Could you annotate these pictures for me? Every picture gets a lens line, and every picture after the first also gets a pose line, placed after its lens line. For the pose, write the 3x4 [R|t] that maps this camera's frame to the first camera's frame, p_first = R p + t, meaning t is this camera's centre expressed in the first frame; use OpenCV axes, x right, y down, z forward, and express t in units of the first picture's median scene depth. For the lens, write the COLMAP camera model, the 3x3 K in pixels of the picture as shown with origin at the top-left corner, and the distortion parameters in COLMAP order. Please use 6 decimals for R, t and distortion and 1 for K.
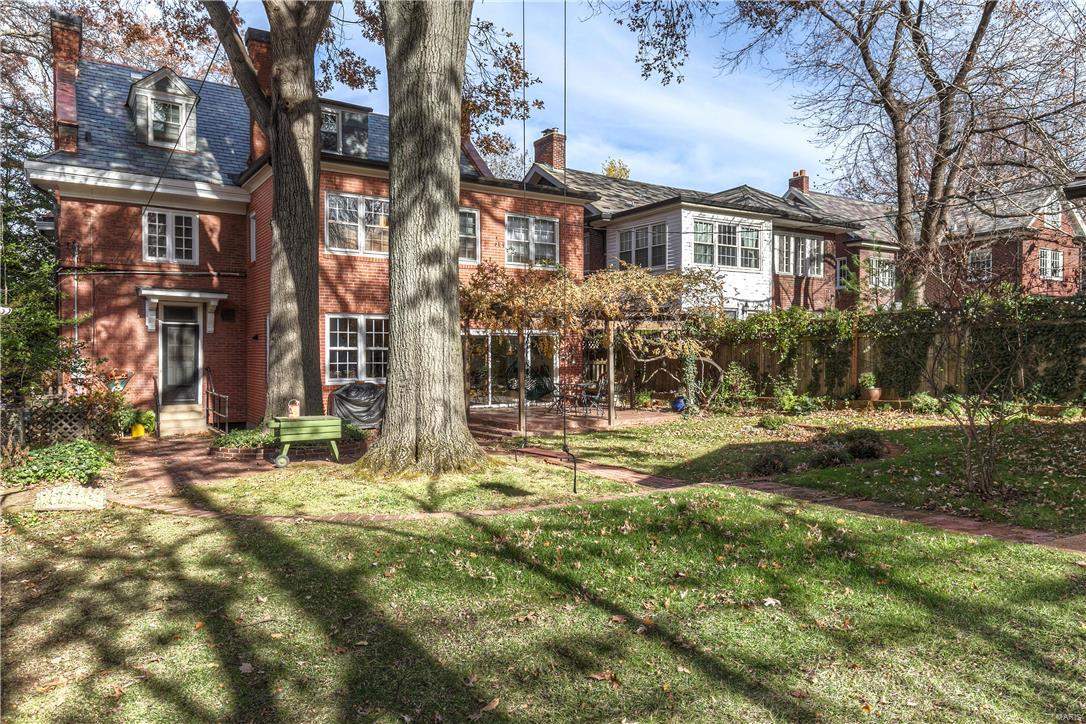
lens RADIAL K [[761.4, 0, 543.2], [0, 761.4, 362.1], [0, 0, 1]] dist [0.000052, 0.000000]
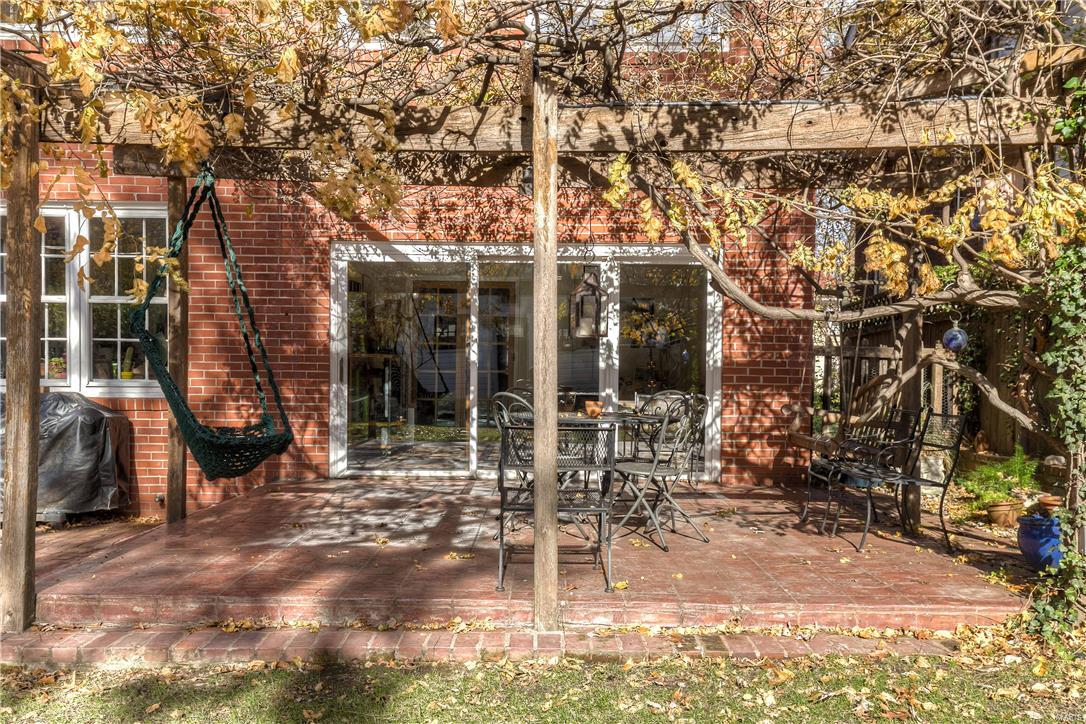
lens RADIAL K [[892.0, 0, 542.6], [0, 892.0, 359.6], [0, 0, 1]] dist [-0.000384, -0.000059]
pose [[0.835842, 0.022428, -0.548511, 0.185193], [-0.017907, 0.999747, 0.013591, 0.001639], [0.548677, -0.001538, 0.836033, 0.749309]]
